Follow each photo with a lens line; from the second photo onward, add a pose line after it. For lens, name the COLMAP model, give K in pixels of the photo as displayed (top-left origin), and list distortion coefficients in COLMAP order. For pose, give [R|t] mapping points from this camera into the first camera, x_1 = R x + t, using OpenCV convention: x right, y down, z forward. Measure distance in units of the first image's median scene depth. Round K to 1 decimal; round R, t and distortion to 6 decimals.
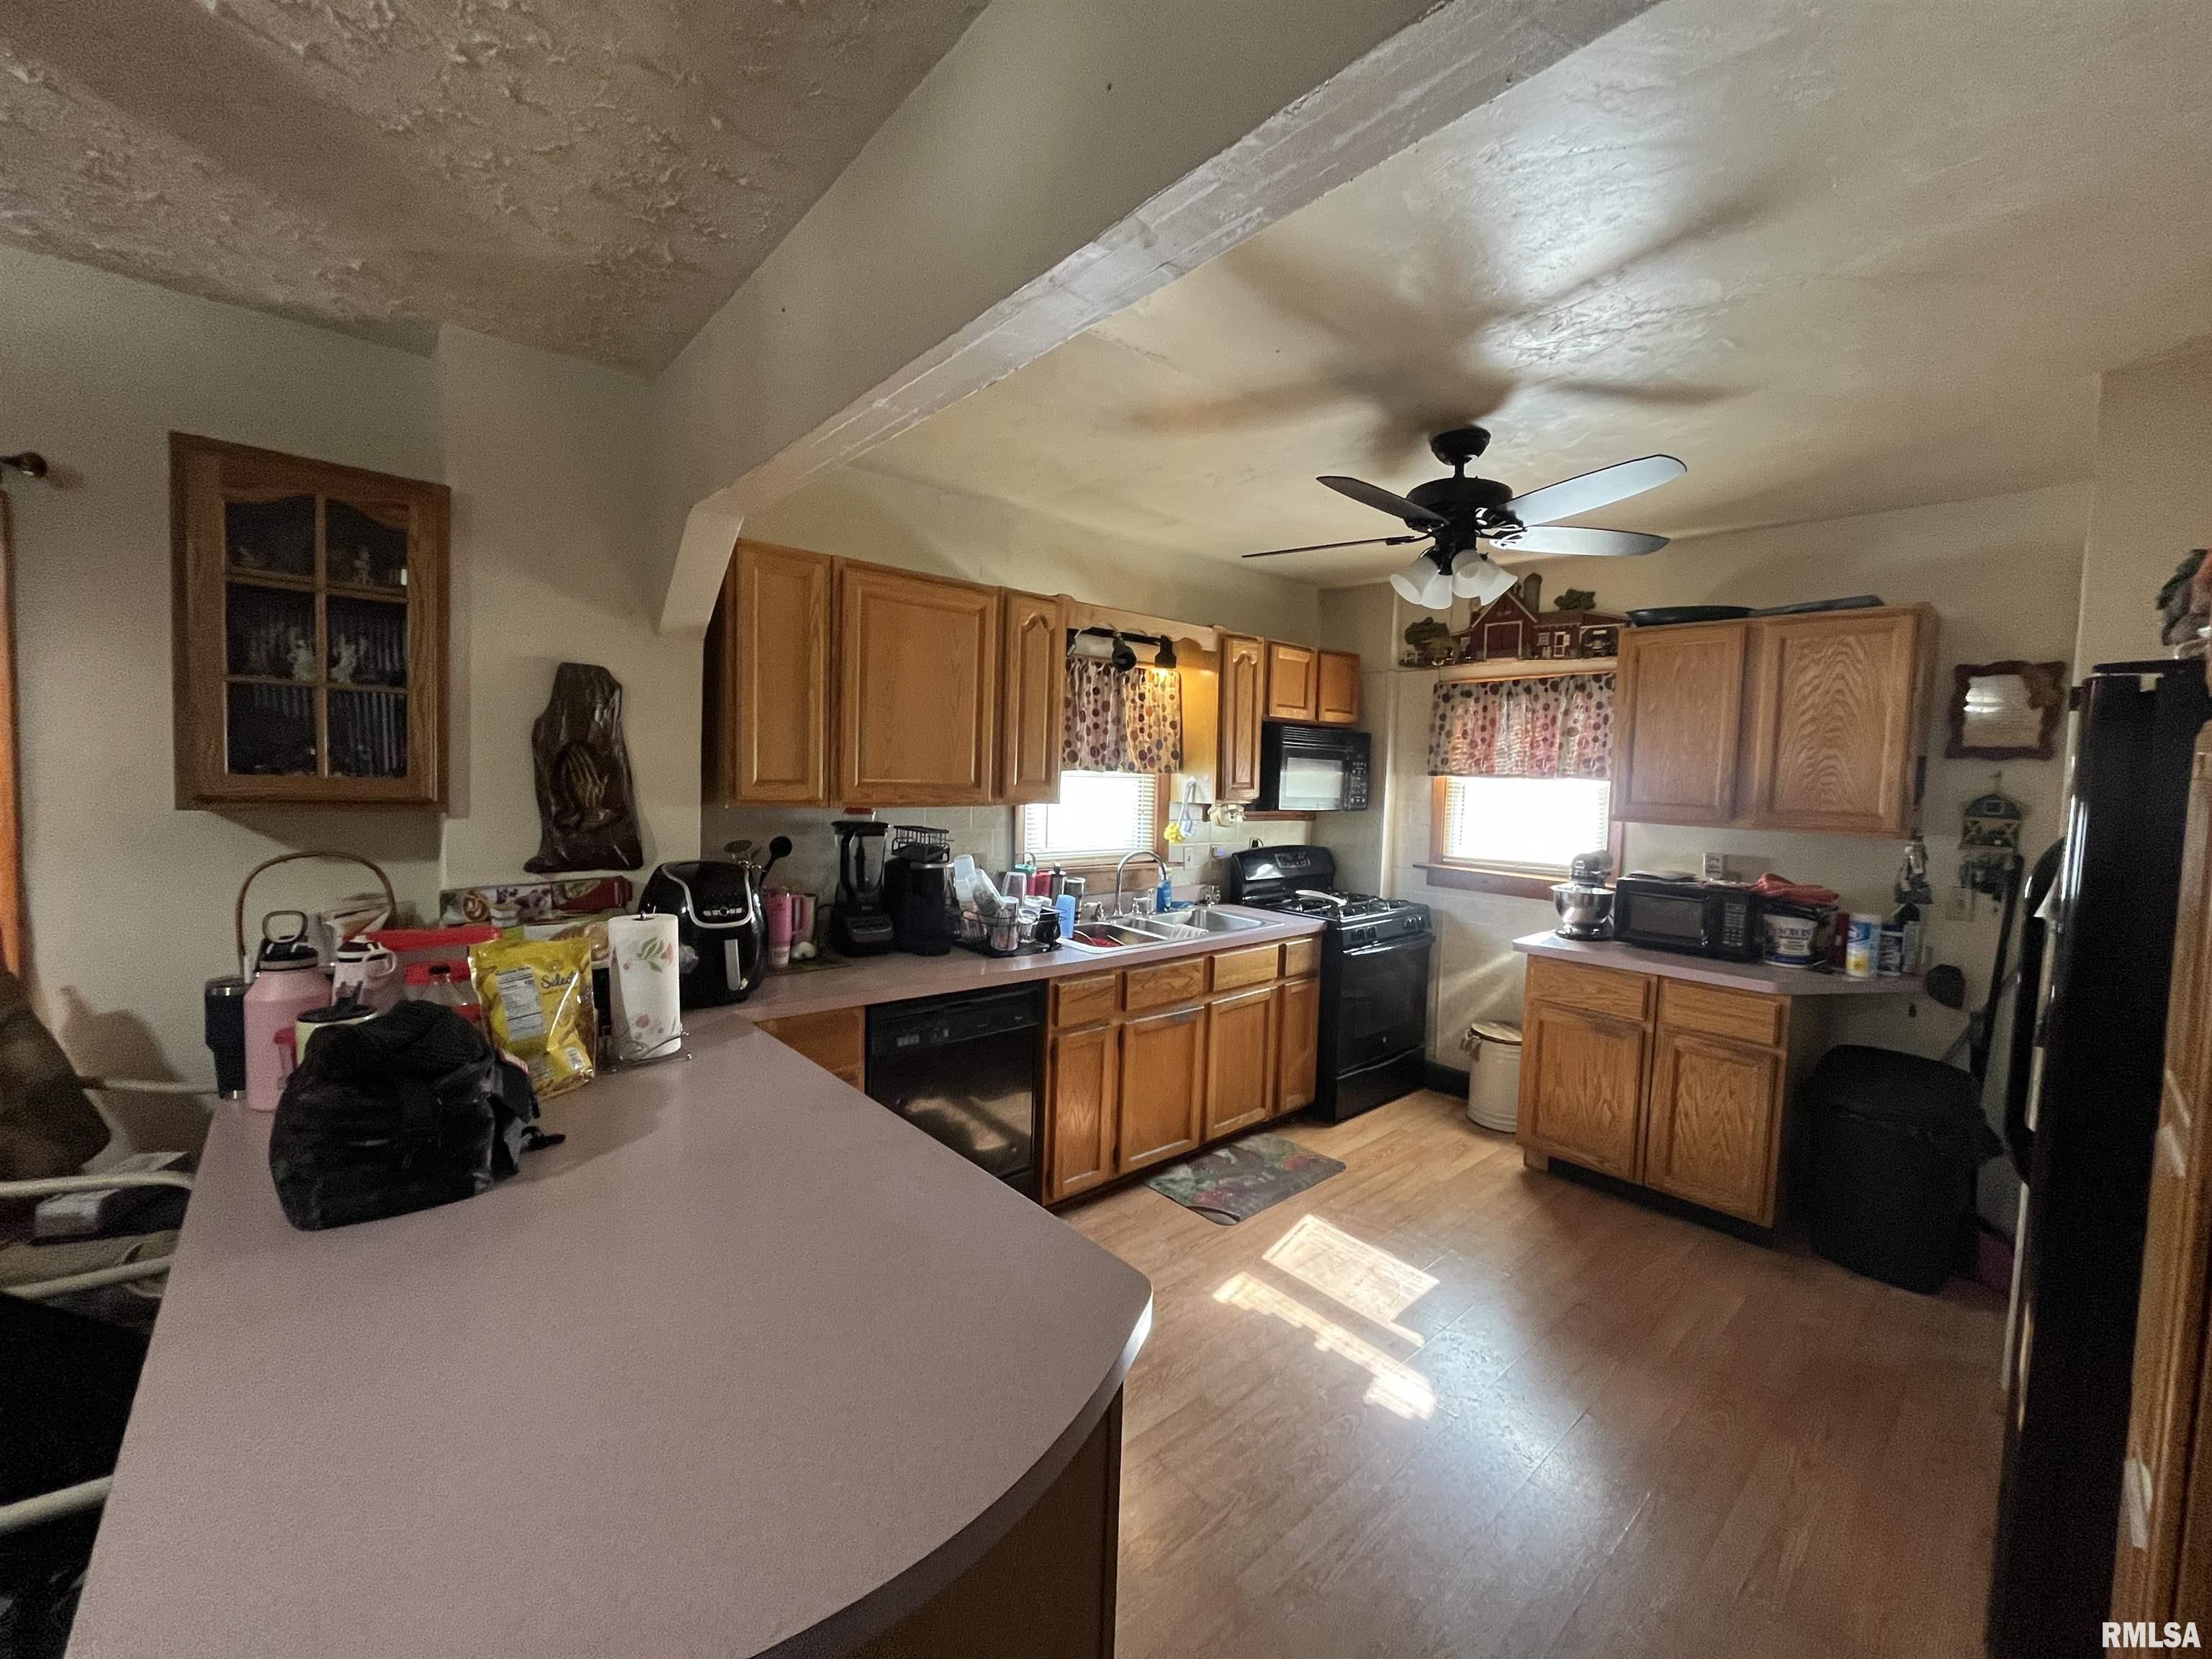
lens RADIAL K [[894.9, 0, 1110.0], [0, 894.9, 828.8], [0, 0, 1]] dist [-0.001999, -0.000671]
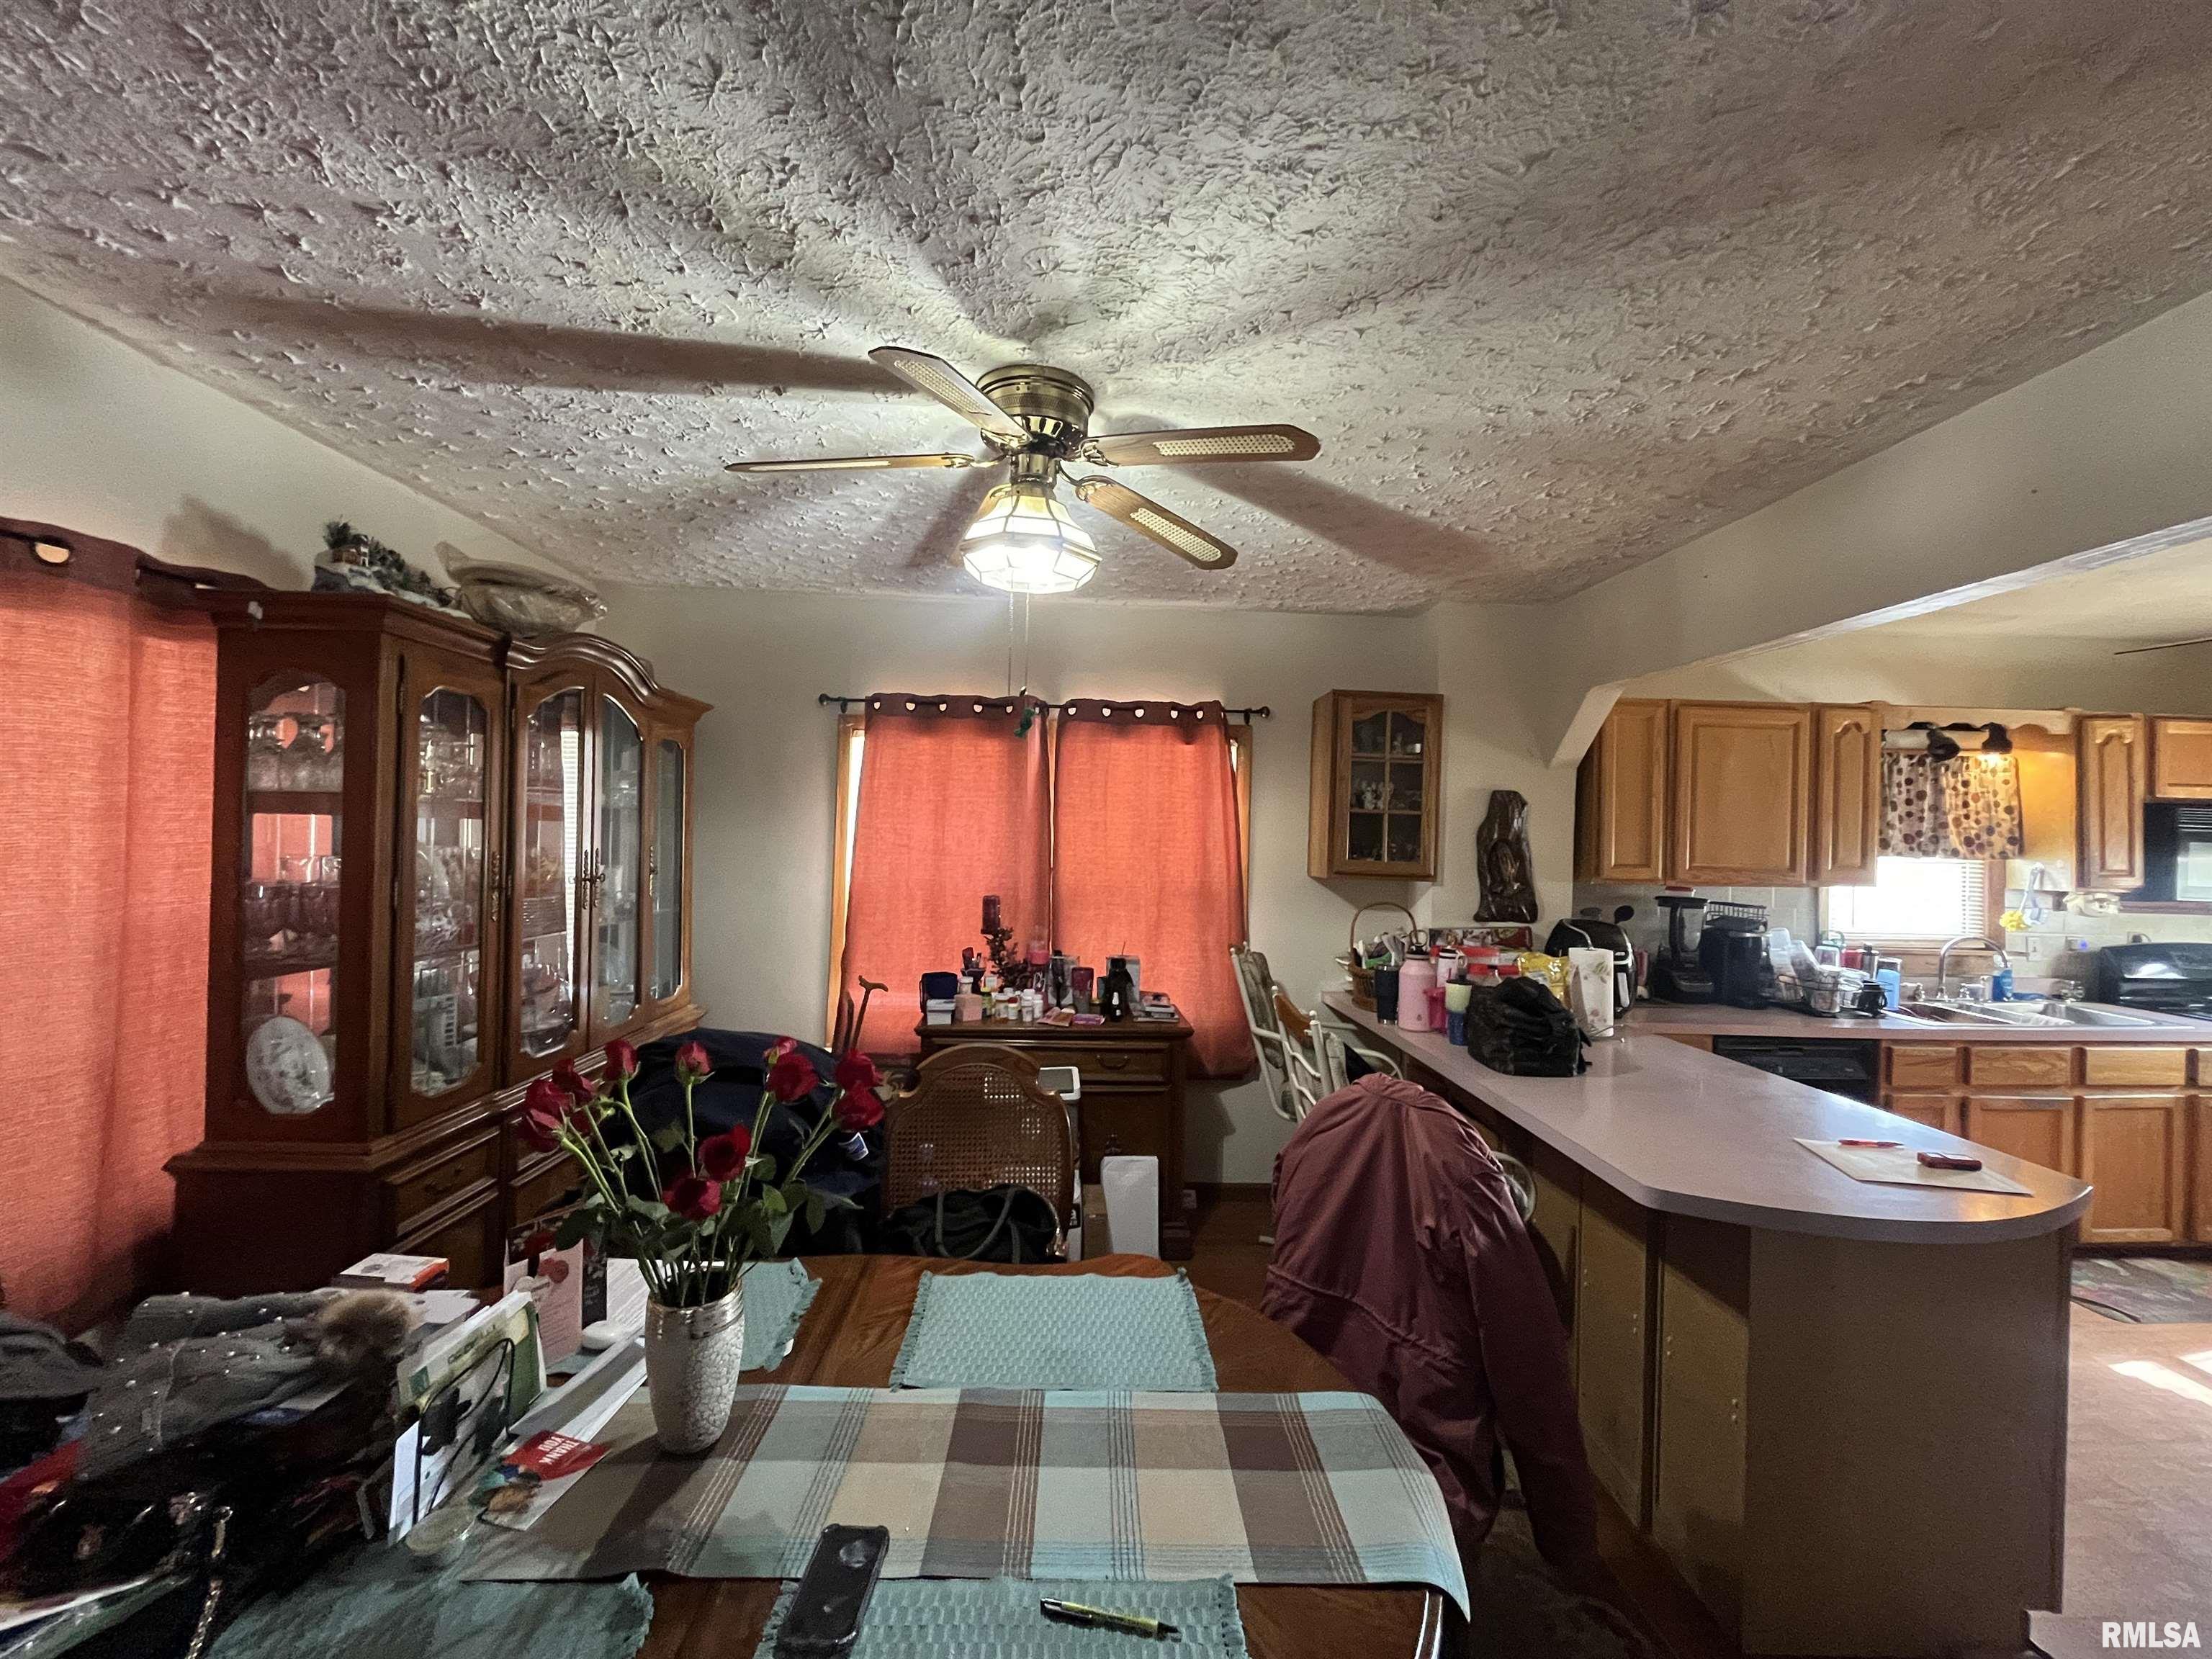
lens RADIAL K [[894.9, 0, 1099.6], [0, 894.9, 827.0], [0, 0, 1]] dist [-0.001999, -0.000671]
pose [[0.775174, -0.017642, -0.631501, -0.096622], [-0.040095, 0.996221, -0.077049, 0.020364], [0.630474, 0.085047, 0.771537, -0.437876]]
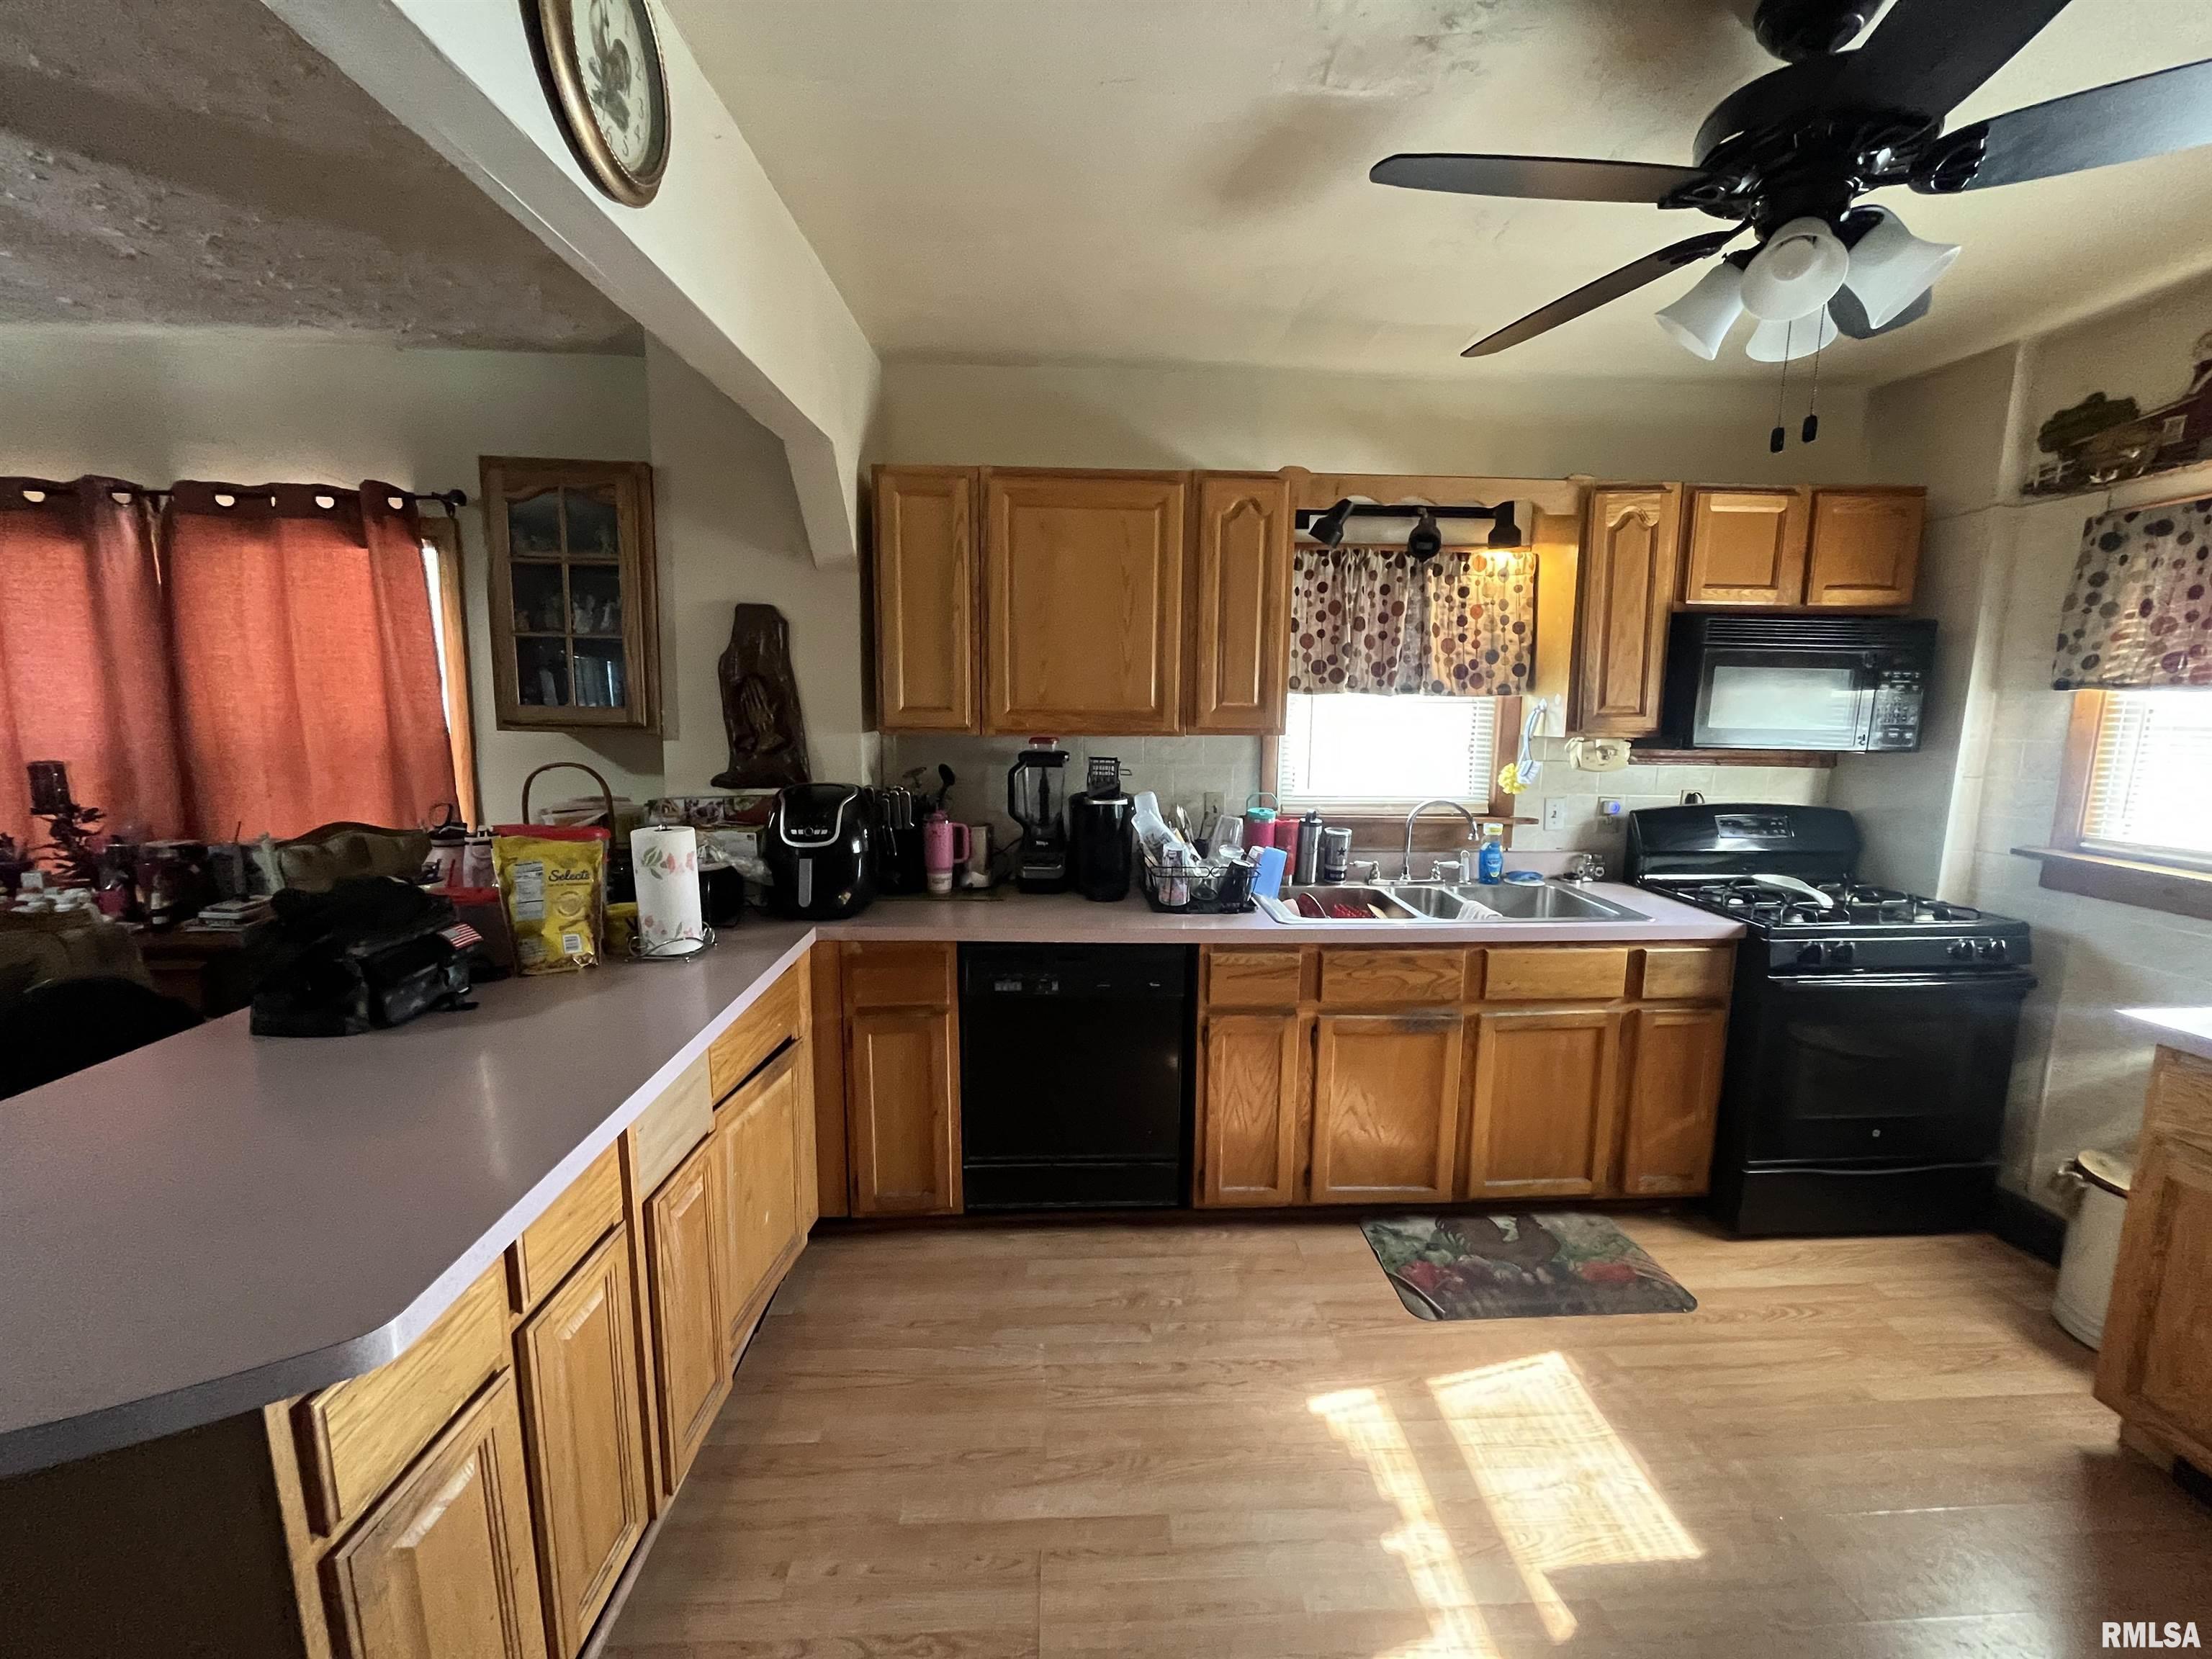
lens RADIAL K [[894.9, 0, 1114.3], [0, 894.9, 829.0], [0, 0, 1]] dist [-0.001999, -0.000671]
pose [[0.779922, 0.067738, -0.622200, 0.314855], [-0.027449, 0.996871, 0.074120, 0.001267], [0.625275, -0.040729, 0.779341, 0.257763]]
